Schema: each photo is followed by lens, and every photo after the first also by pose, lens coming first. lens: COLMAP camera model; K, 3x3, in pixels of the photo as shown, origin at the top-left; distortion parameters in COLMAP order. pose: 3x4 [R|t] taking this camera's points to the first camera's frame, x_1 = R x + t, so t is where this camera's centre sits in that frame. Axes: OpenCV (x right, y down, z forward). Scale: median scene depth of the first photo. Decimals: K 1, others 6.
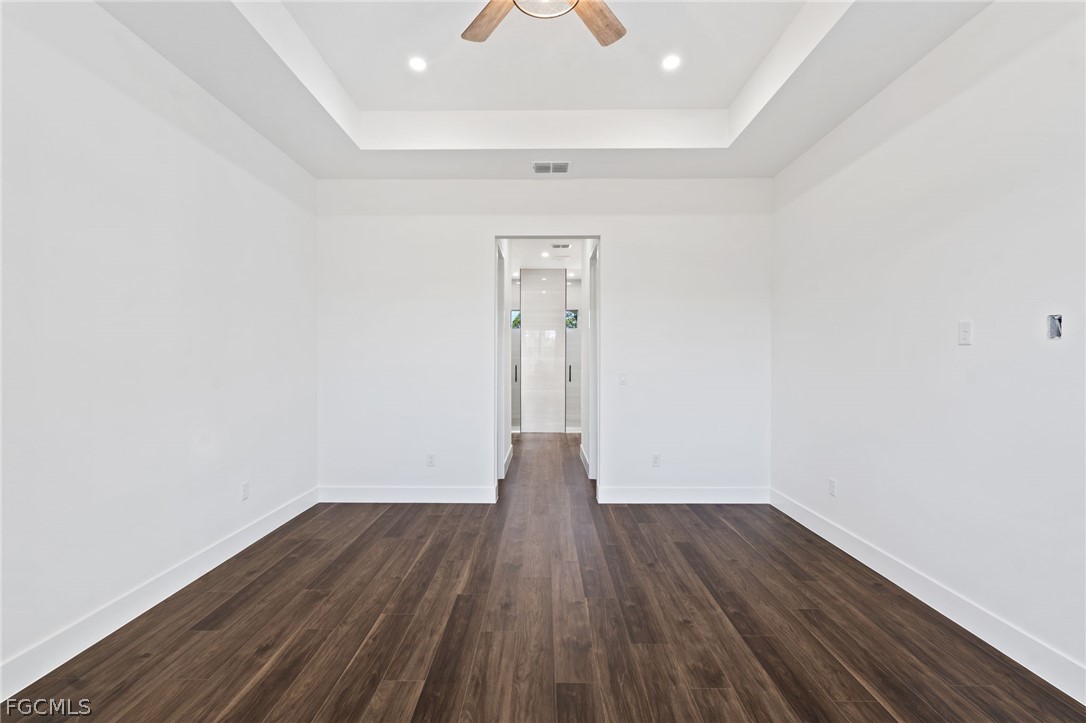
lens RADIAL K [[493.2, 0, 542.9], [0, 493.2, 360.9], [0, 0, 1]] dist [-0.004513, -0.000461]
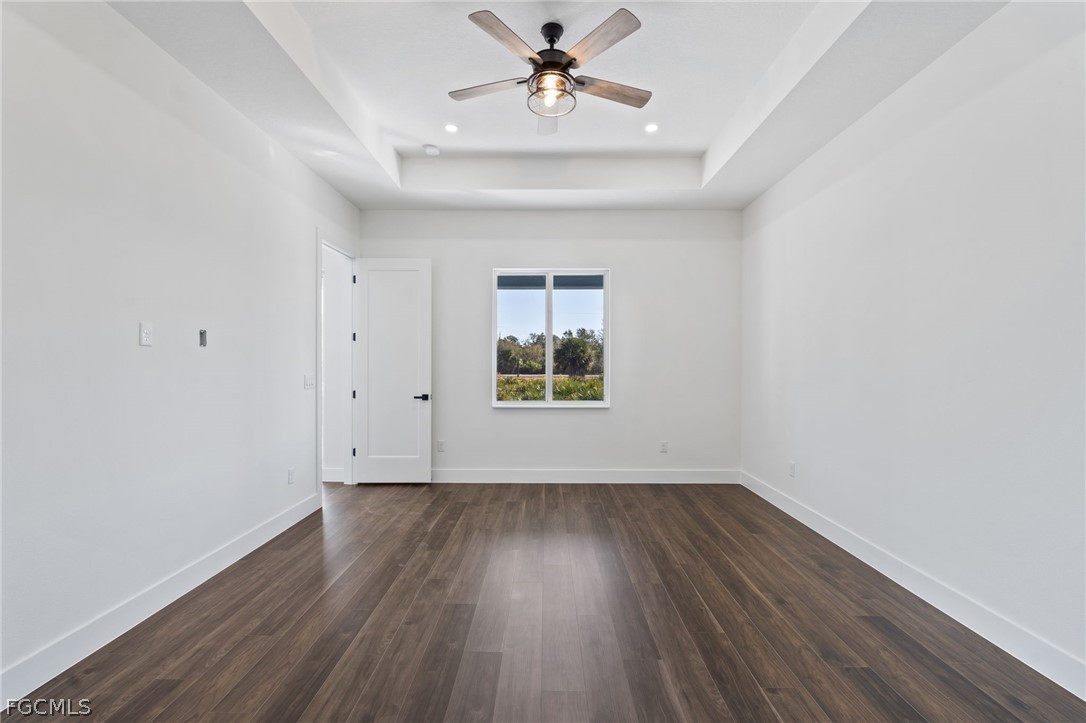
lens RADIAL K [[493.2, 0, 543.1], [0, 493.2, 361.8], [0, 0, 1]] dist [-0.004513, -0.000461]
pose [[-0.999977, -0.005176, 0.004375, 0.017639], [-0.005167, 0.999985, 0.002018, -0.005287], [-0.004386, 0.001995, -0.999988, 2.004593]]
